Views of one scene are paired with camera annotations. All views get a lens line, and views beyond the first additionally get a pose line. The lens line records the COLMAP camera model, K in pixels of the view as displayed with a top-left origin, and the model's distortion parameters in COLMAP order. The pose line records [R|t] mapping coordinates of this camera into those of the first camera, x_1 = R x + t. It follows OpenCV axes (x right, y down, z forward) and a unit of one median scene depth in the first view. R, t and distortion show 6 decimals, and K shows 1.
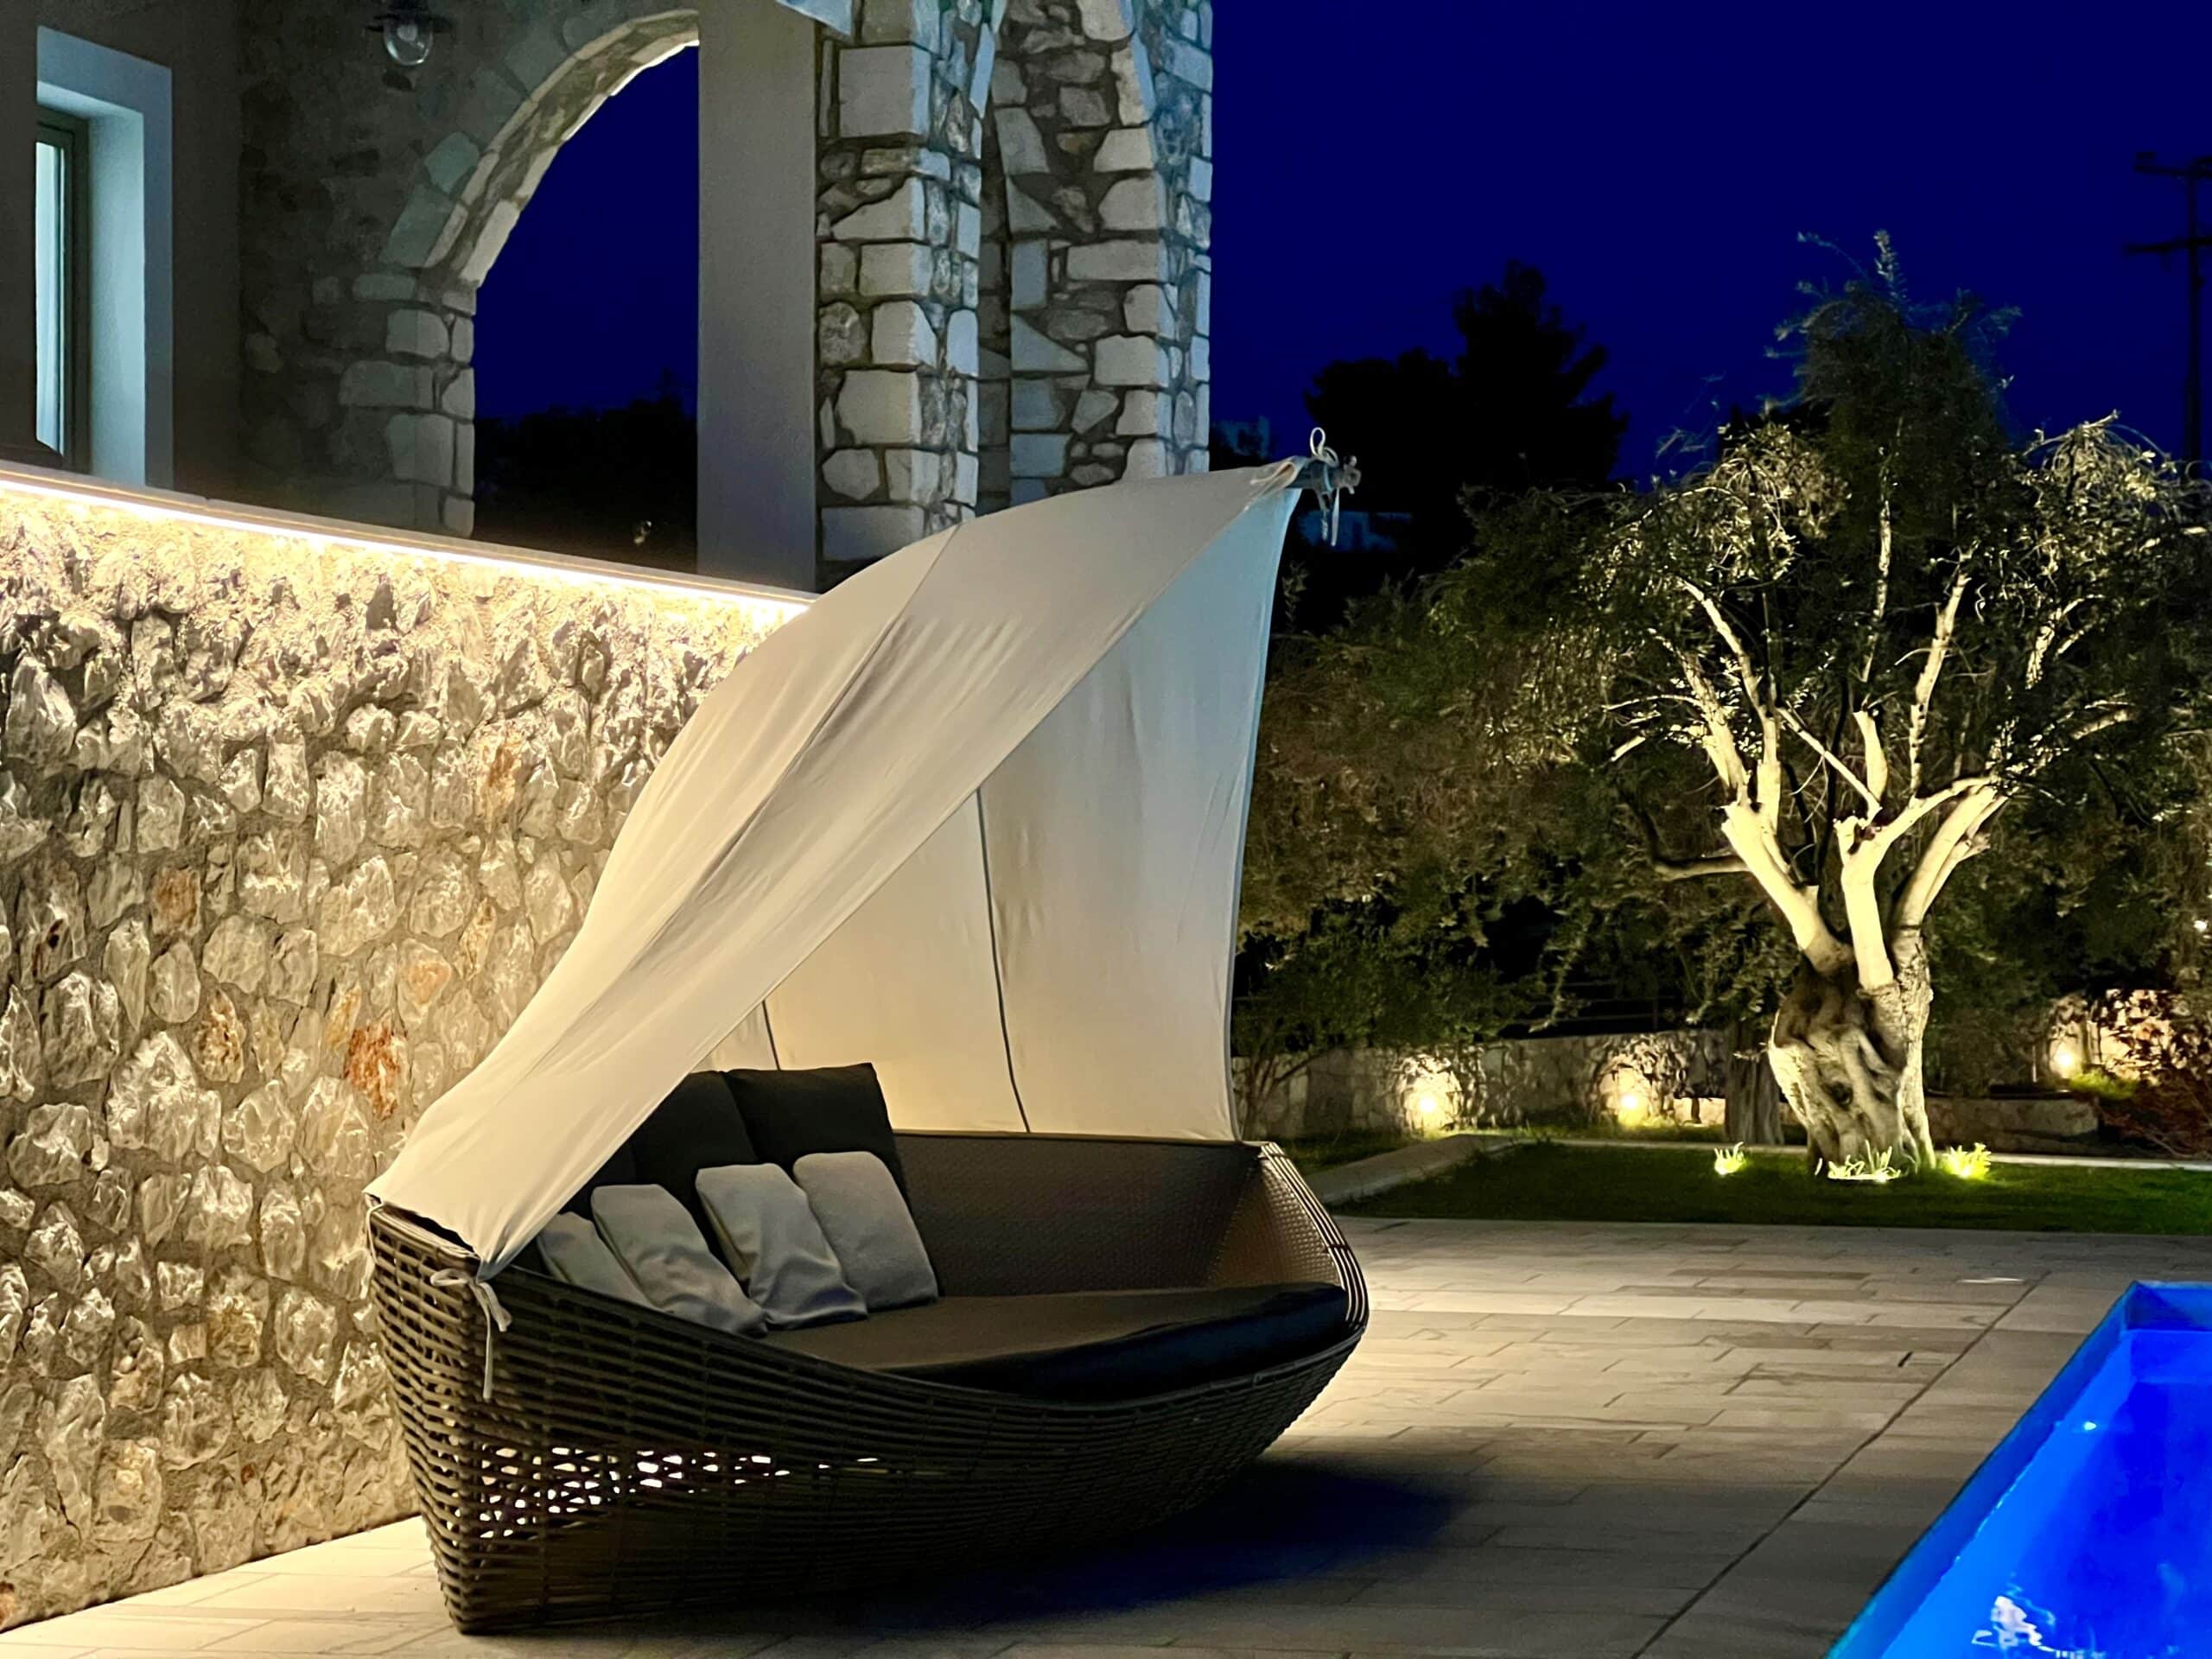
lens RADIAL K [[4835.7, 0, 1106.0], [0, 4835.7, 829.5], [0, 0, 1]] dist [0.390837, 0.116769]
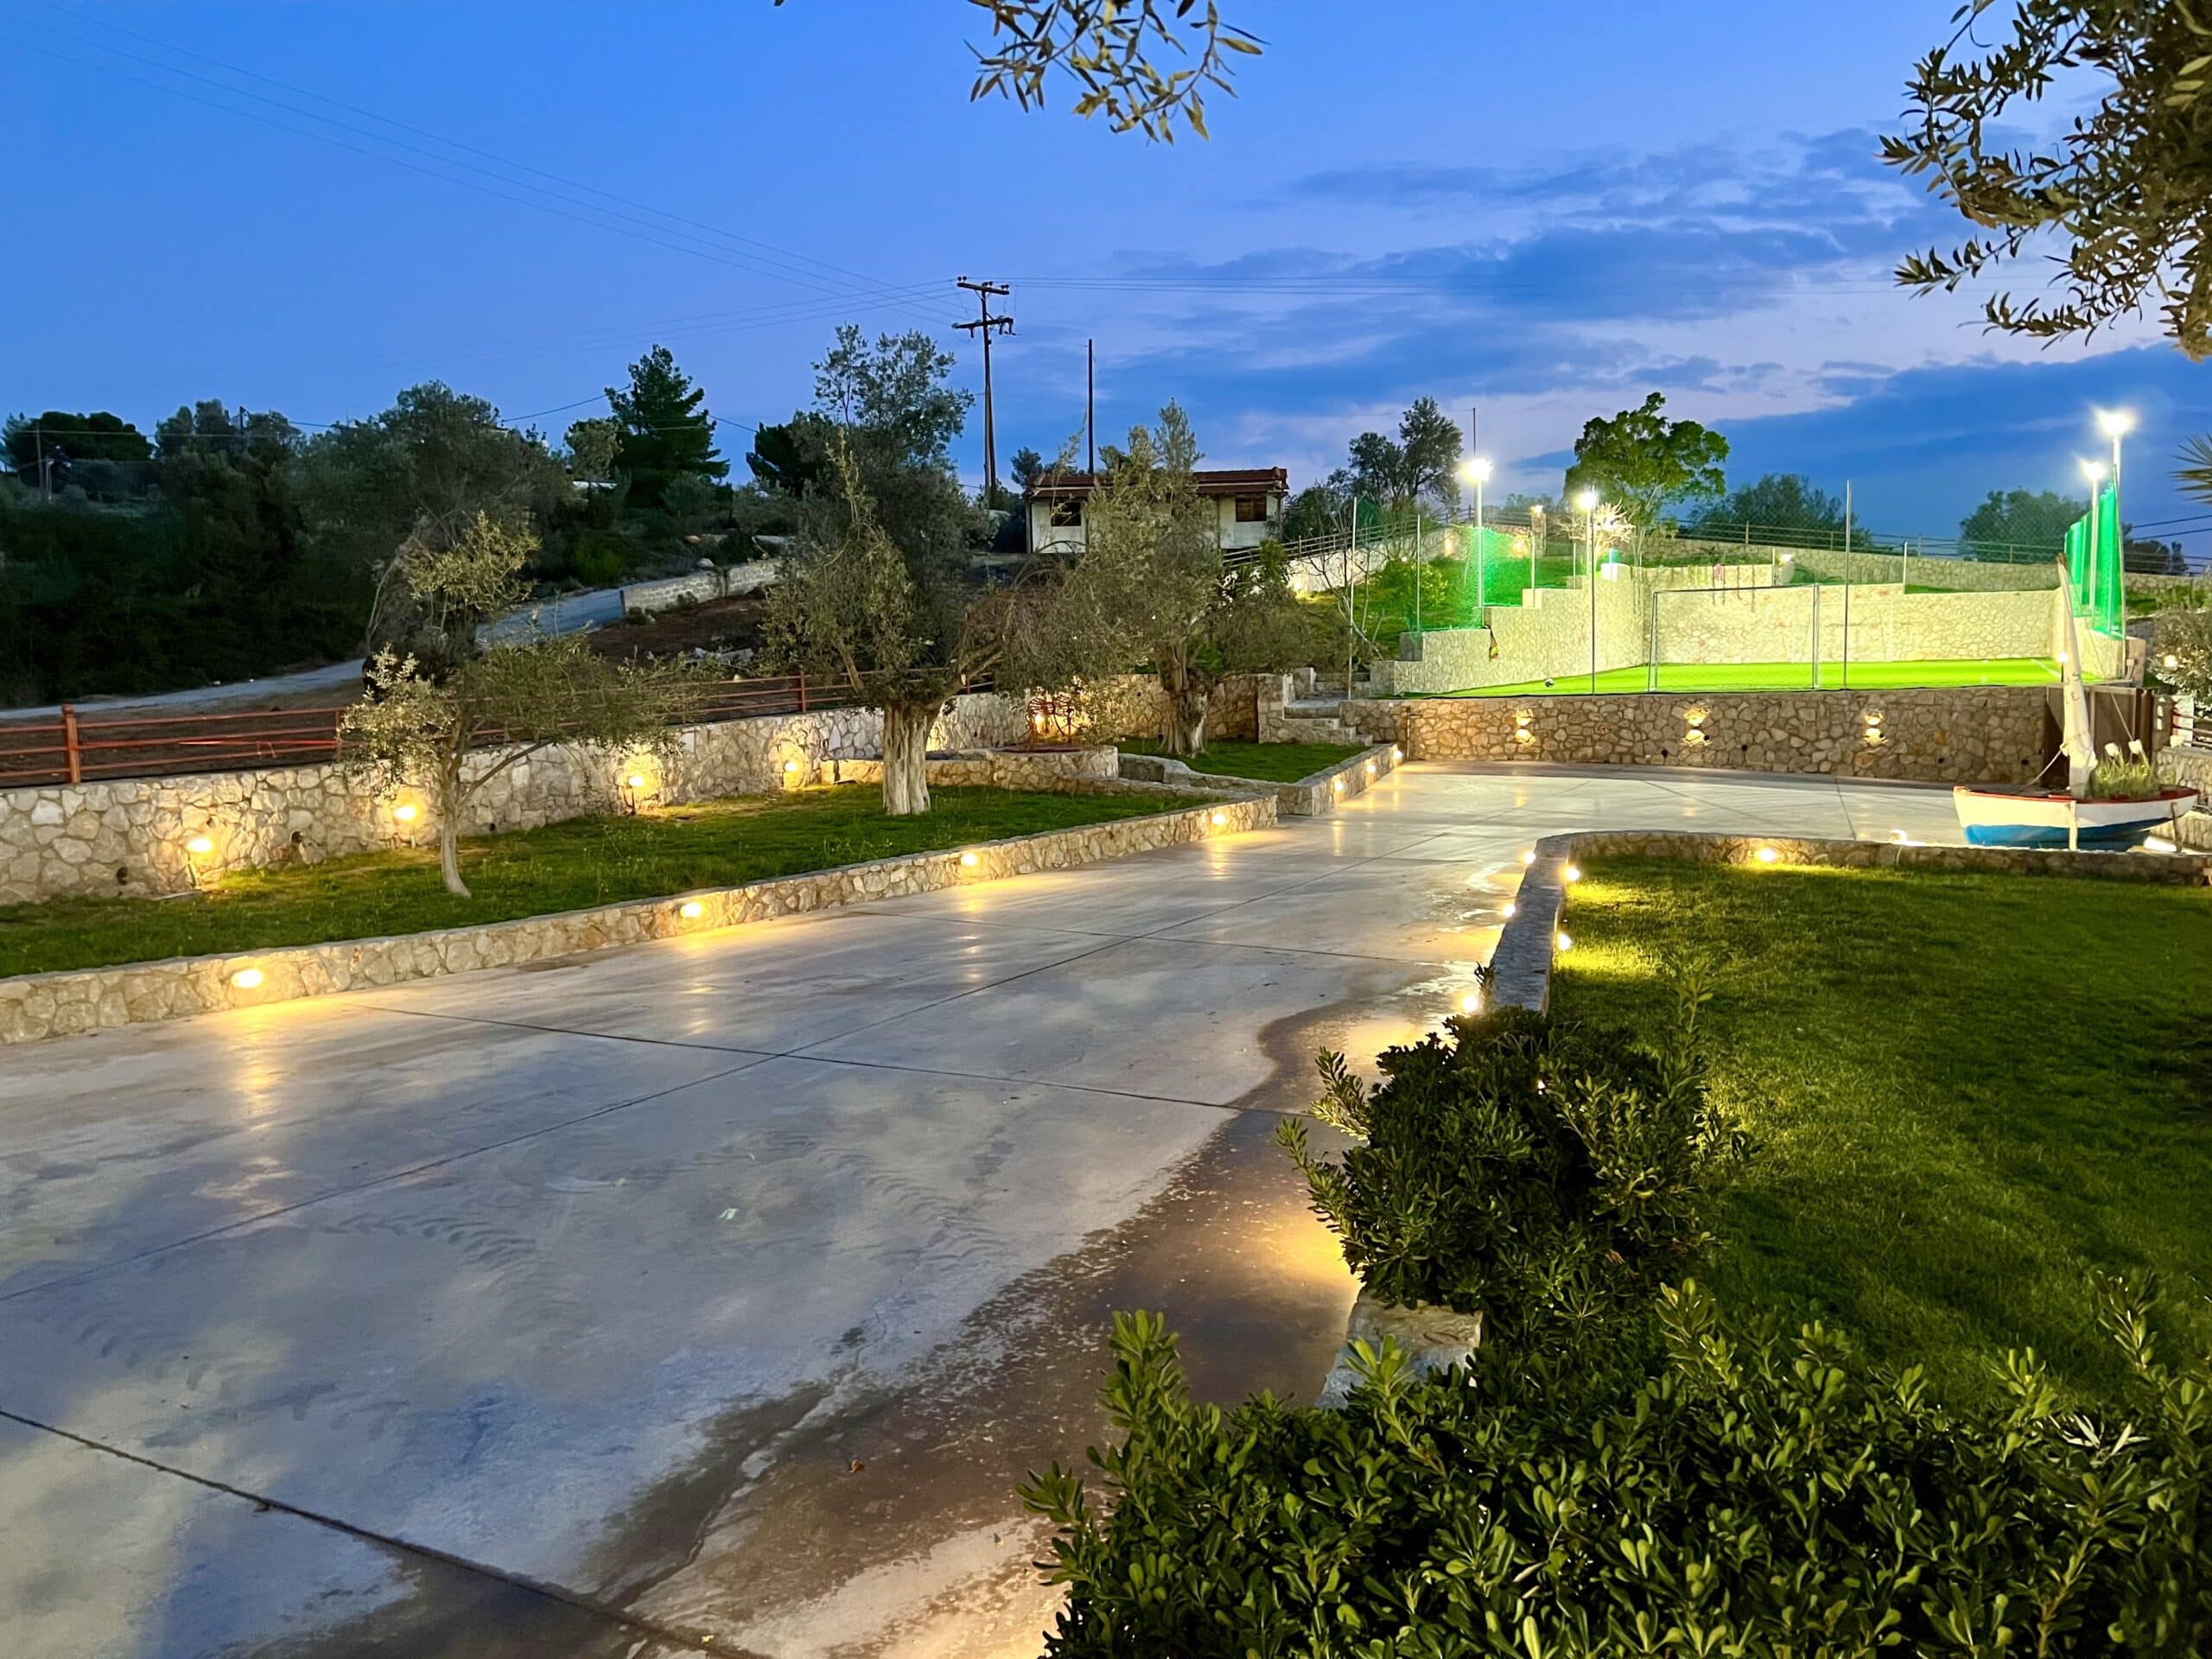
lens RADIAL K [[1678.1, 0, 1106.0], [0, 1678.1, 829.5], [0, 0, 1]] dist [0.124693, -0.235194]
pose [[0.943853, -0.059634, 0.324940, 0.038982], [0.020646, 0.992298, 0.122140, 0.018960], [-0.329721, -0.108574, 0.937814, 0.561442]]
